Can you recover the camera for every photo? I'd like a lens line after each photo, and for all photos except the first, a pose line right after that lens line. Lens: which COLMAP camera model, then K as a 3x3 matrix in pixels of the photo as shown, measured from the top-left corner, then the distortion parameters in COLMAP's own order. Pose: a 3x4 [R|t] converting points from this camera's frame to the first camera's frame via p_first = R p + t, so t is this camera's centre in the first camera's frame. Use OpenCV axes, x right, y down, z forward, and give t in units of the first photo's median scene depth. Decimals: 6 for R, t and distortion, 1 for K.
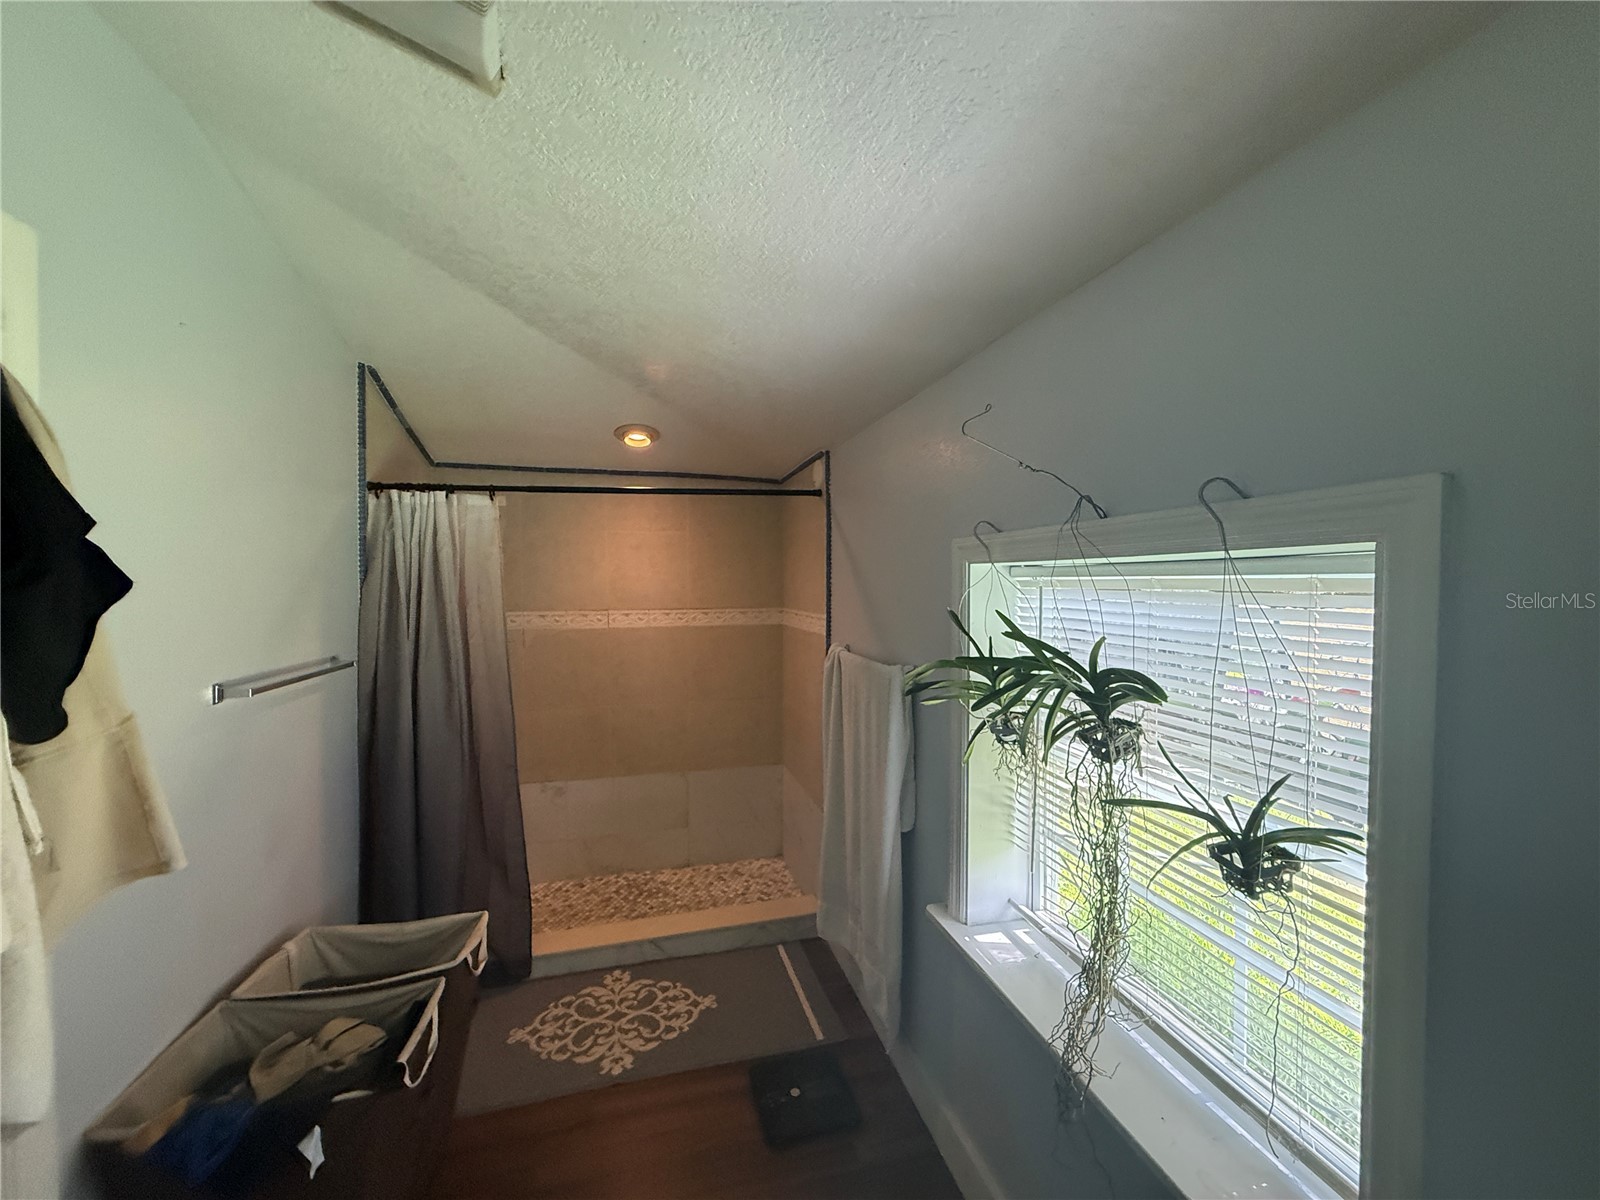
lens RADIAL K [[637.4, 0, 798.6], [0, 637.4, 589.3], [0, 0, 1]] dist [0.005619, 0.000354]
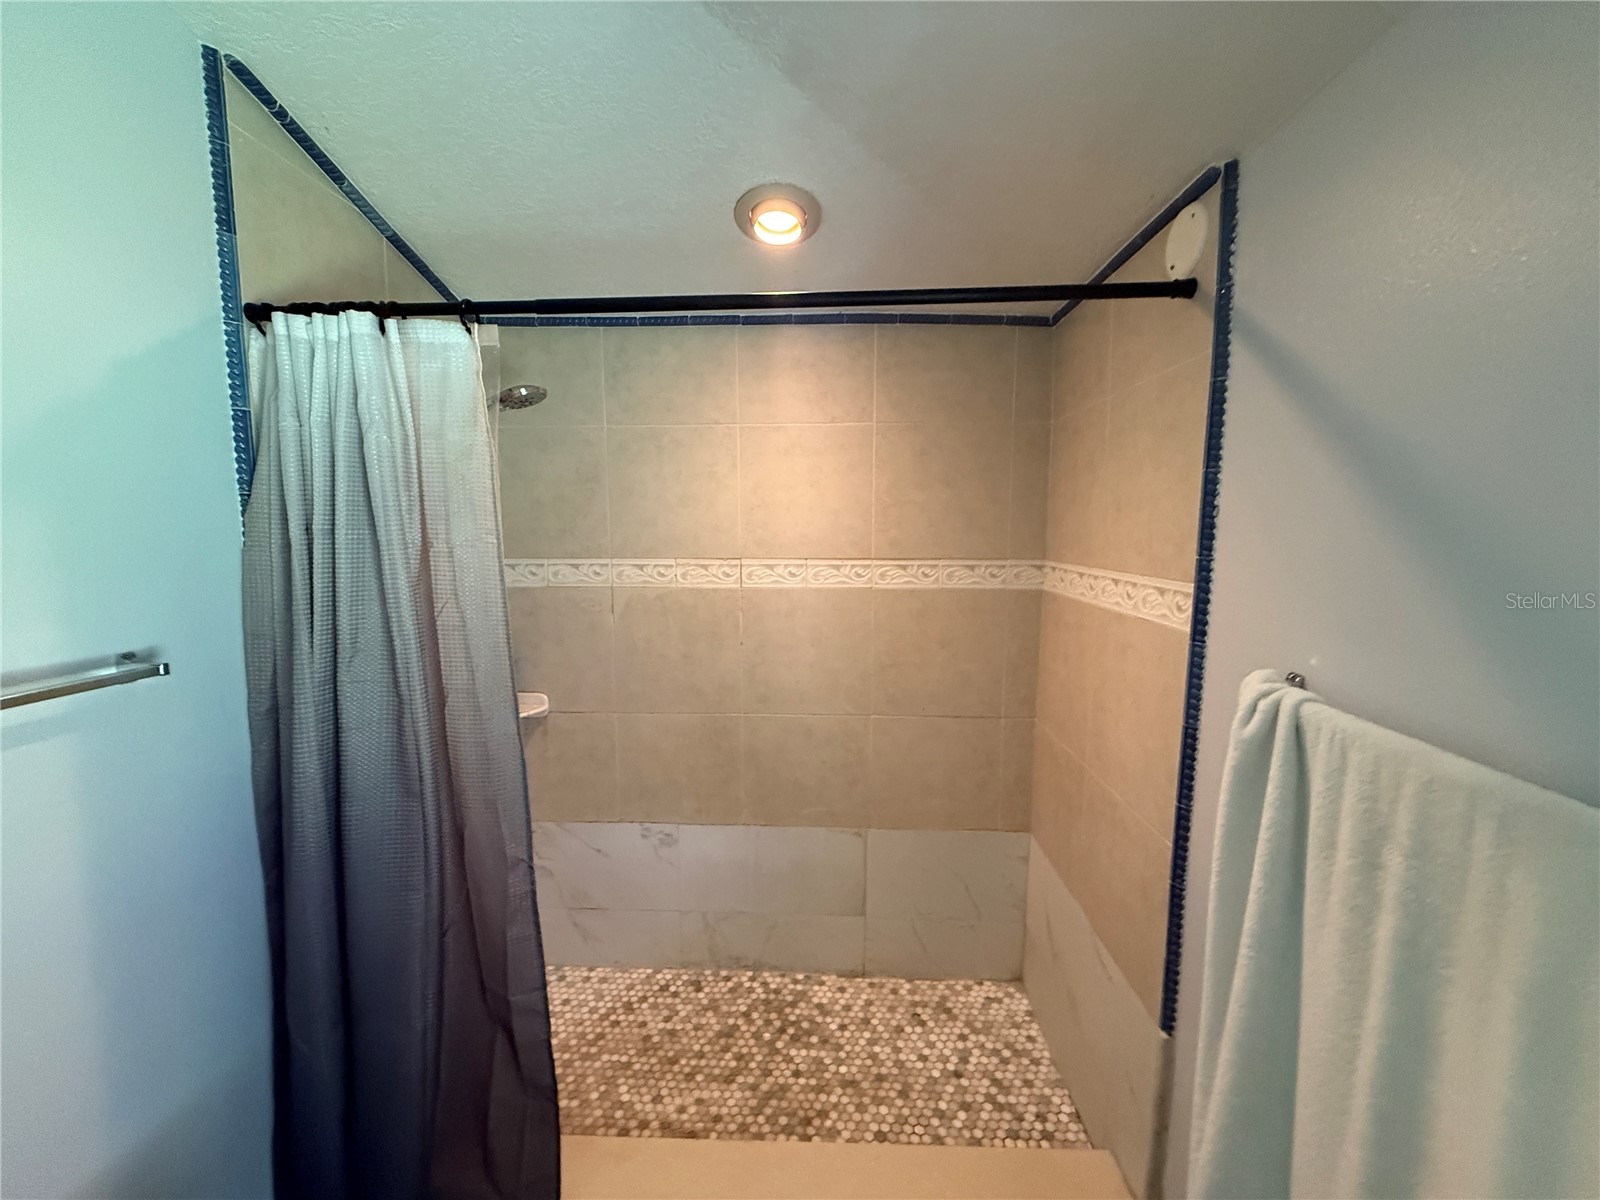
lens RADIAL K [[637.4, 0, 787.8], [0, 637.4, 600.8], [0, 0, 1]] dist [0.005619, 0.000354]
pose [[0.948663, 0.042059, -0.313481, -0.067127], [-0.007850, 0.993945, 0.109600, 0.005892], [0.316192, -0.101513, 0.943248, 0.451577]]
